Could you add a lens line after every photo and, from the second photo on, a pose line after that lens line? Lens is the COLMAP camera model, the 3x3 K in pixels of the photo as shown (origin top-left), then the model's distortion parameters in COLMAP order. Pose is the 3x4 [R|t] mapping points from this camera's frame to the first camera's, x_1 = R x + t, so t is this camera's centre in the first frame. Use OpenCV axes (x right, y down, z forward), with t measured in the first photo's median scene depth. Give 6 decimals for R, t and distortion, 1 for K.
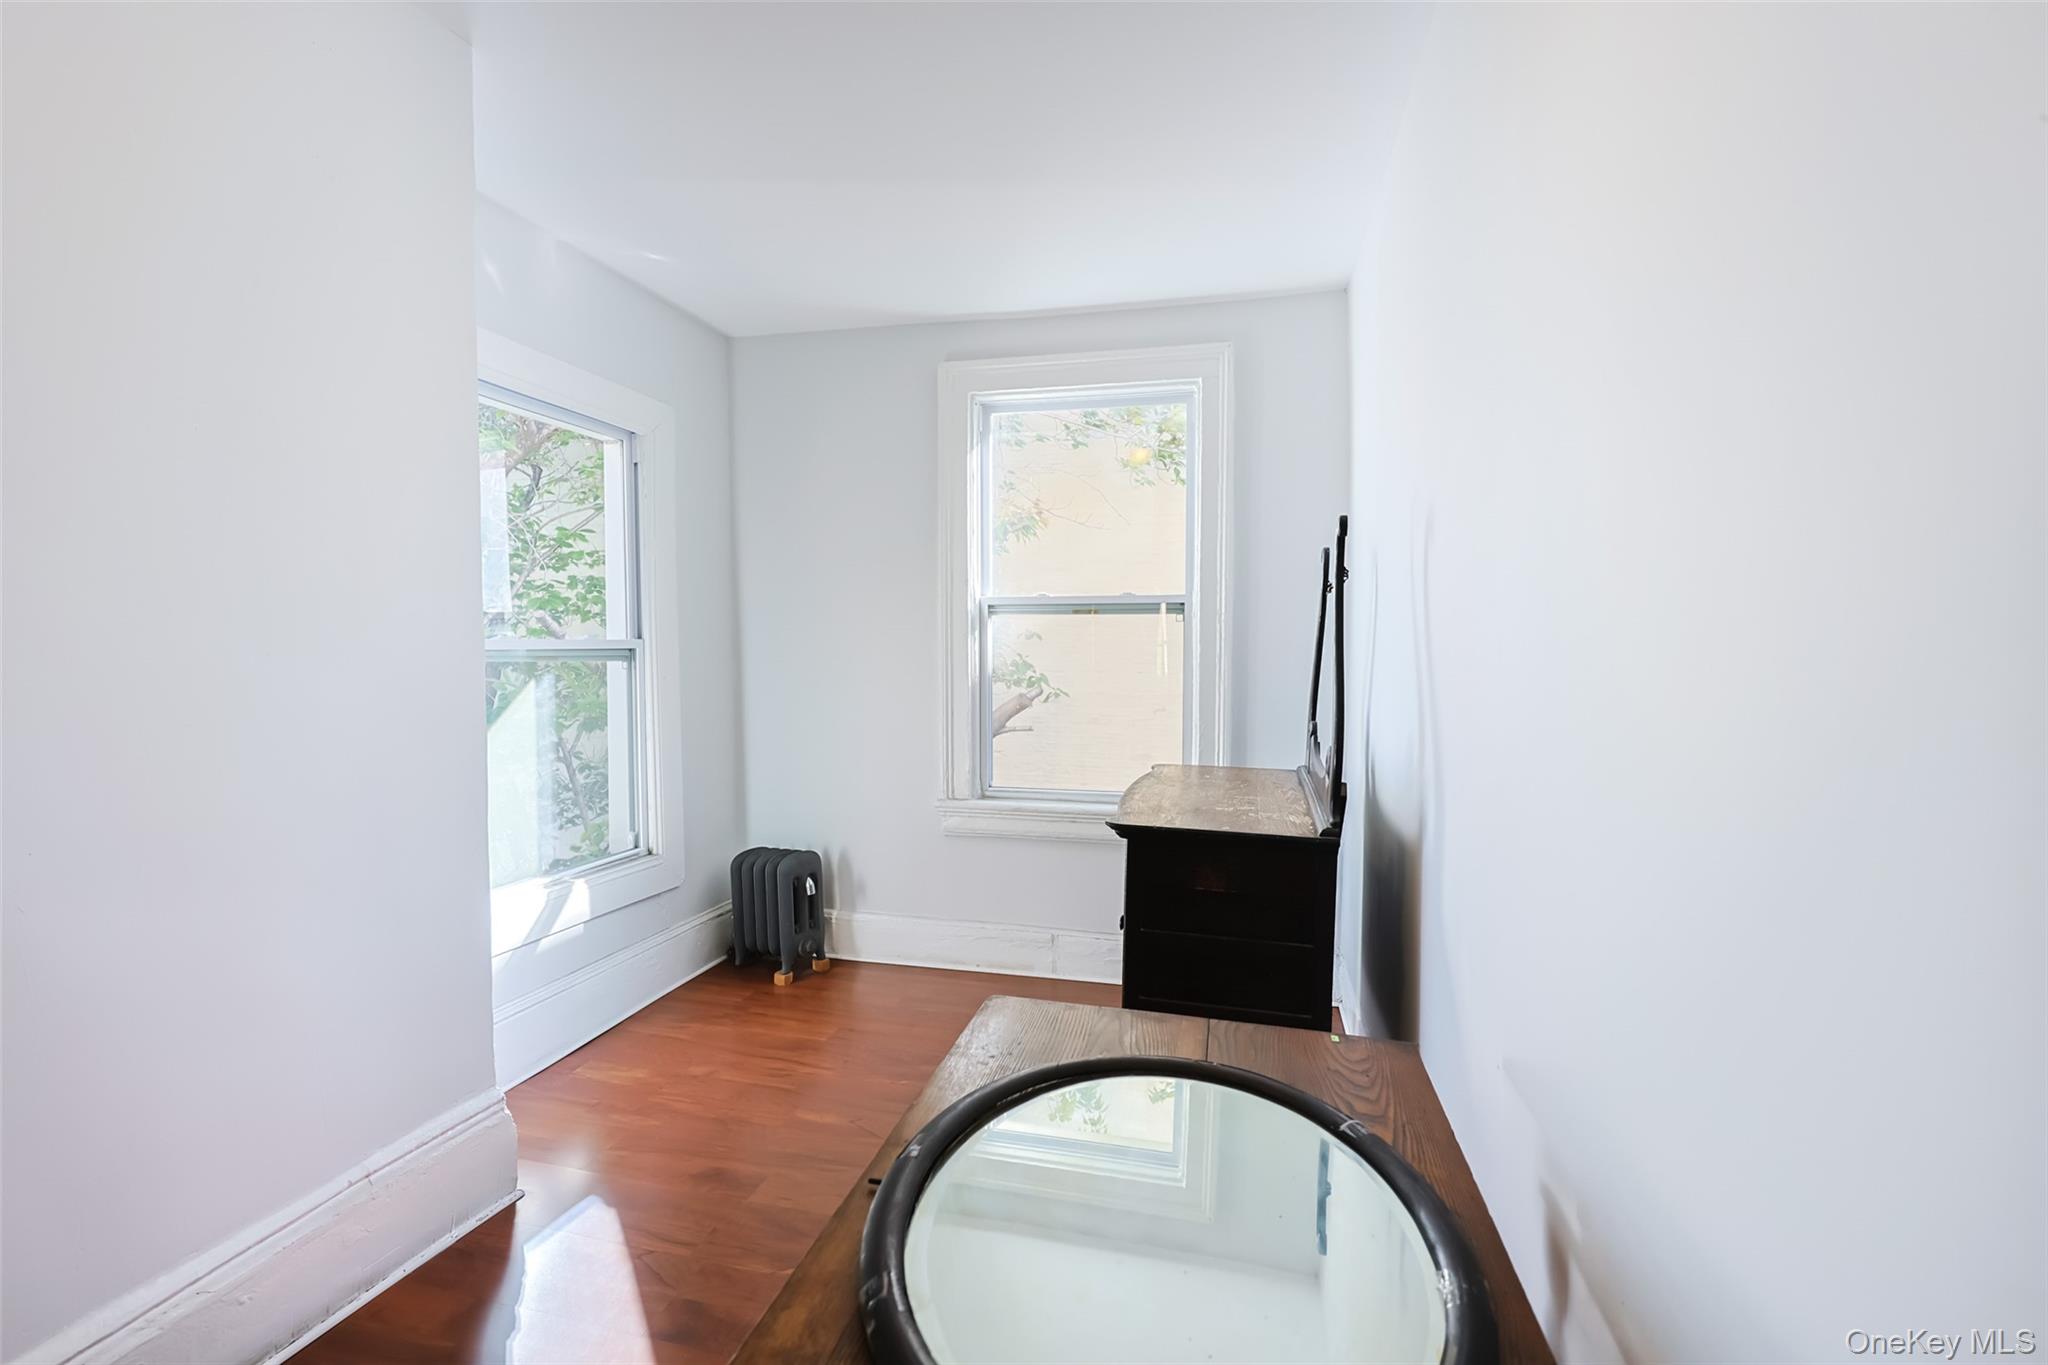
lens RADIAL K [[884.4, 0, 1024.0], [0, 884.4, 682.5], [0, 0, 1]] dist [-0.001189, -0.000395]
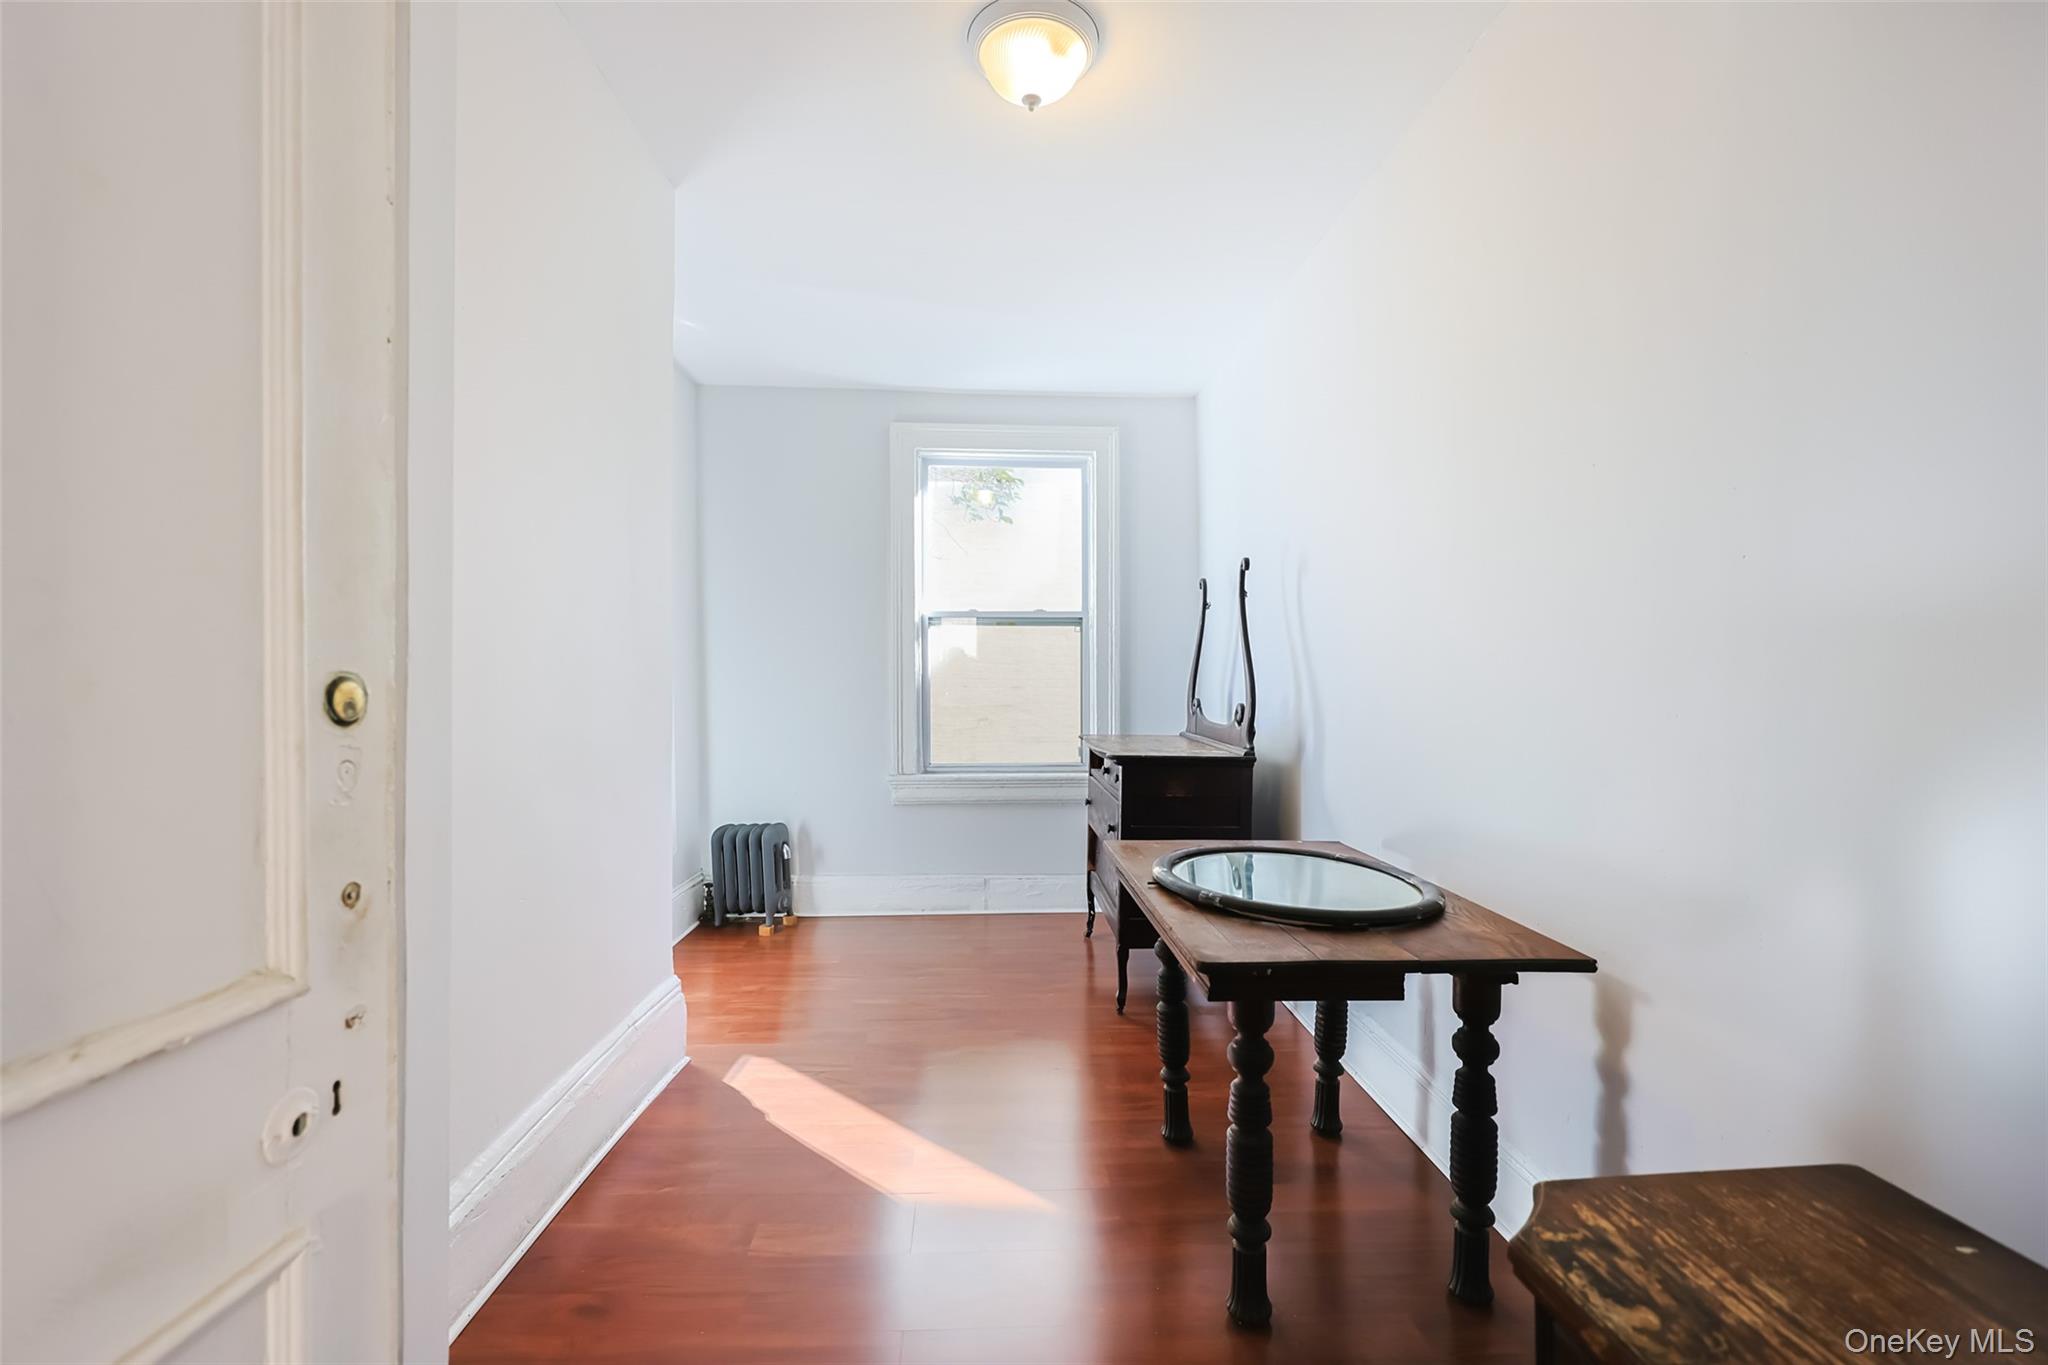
lens RADIAL K [[884.4, 0, 1024.0], [0, 884.4, 682.5], [0, 0, 1]] dist [-0.001189, -0.000395]
pose [[0.957727, -0.005401, 0.287628, -0.274355], [0.014665, 0.999440, -0.030062, 0.044042], [-0.287305, 0.033010, 0.957270, -0.232129]]
